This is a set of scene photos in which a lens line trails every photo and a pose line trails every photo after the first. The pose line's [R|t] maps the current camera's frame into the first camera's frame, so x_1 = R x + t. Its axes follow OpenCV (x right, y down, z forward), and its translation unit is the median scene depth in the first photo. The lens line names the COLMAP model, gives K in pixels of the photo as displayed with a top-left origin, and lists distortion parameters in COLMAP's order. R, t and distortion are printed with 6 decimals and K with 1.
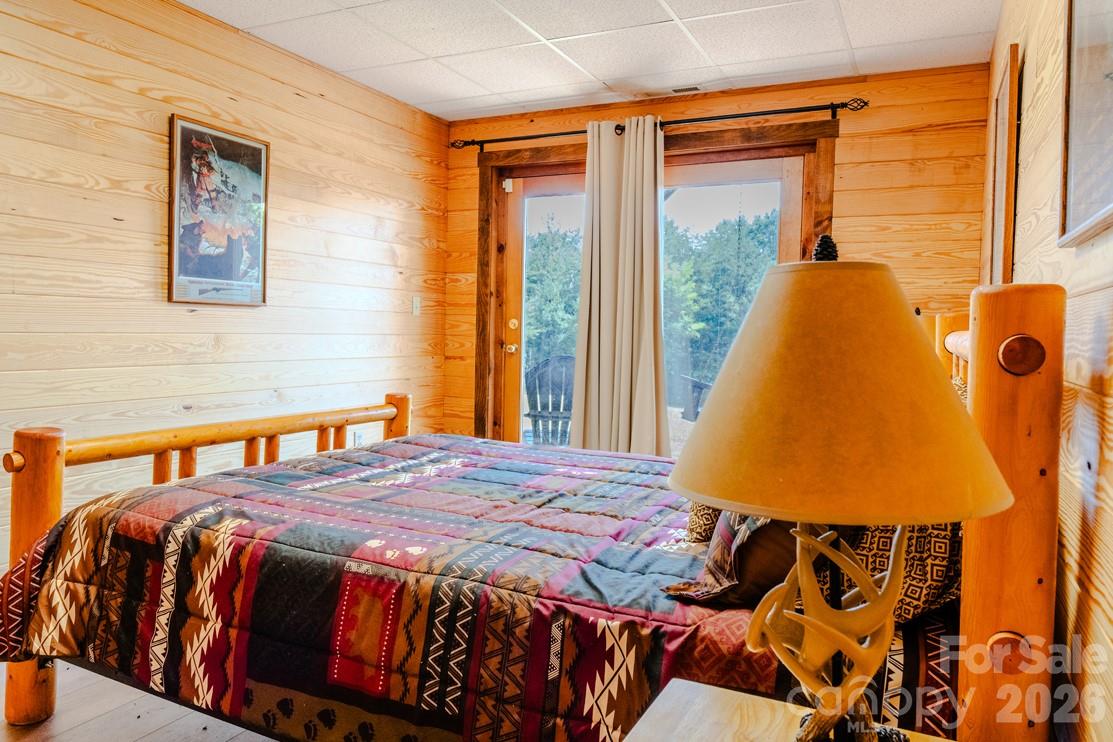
lens RADIAL K [[767.4, 0, 556.0], [0, 767.4, 369.2], [0, 0, 1]] dist [-0.003171, -0.008422]
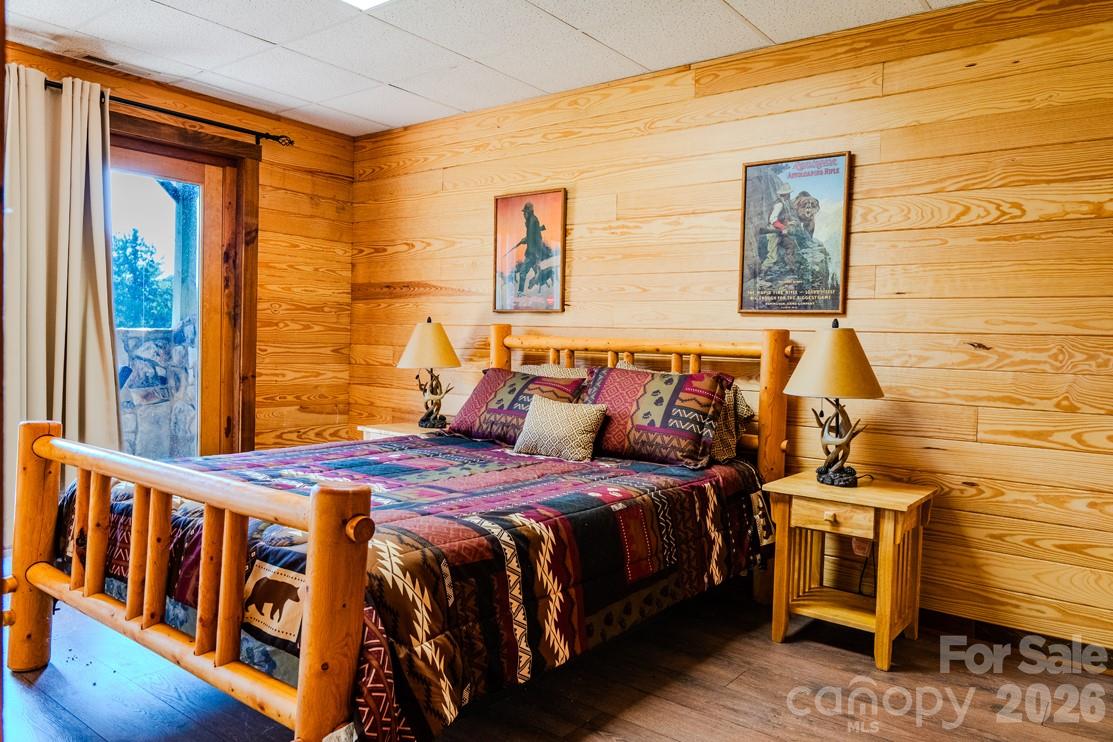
lens RADIAL K [[767.4, 0, 556.1], [0, 767.4, 368.2], [0, 0, 1]] dist [-0.003171, -0.008422]
pose [[0.215511, -0.052515, 0.975088, -0.702633], [0.025882, 0.998509, 0.048056, -0.034611], [-0.976158, 0.014881, 0.216549, 0.323058]]
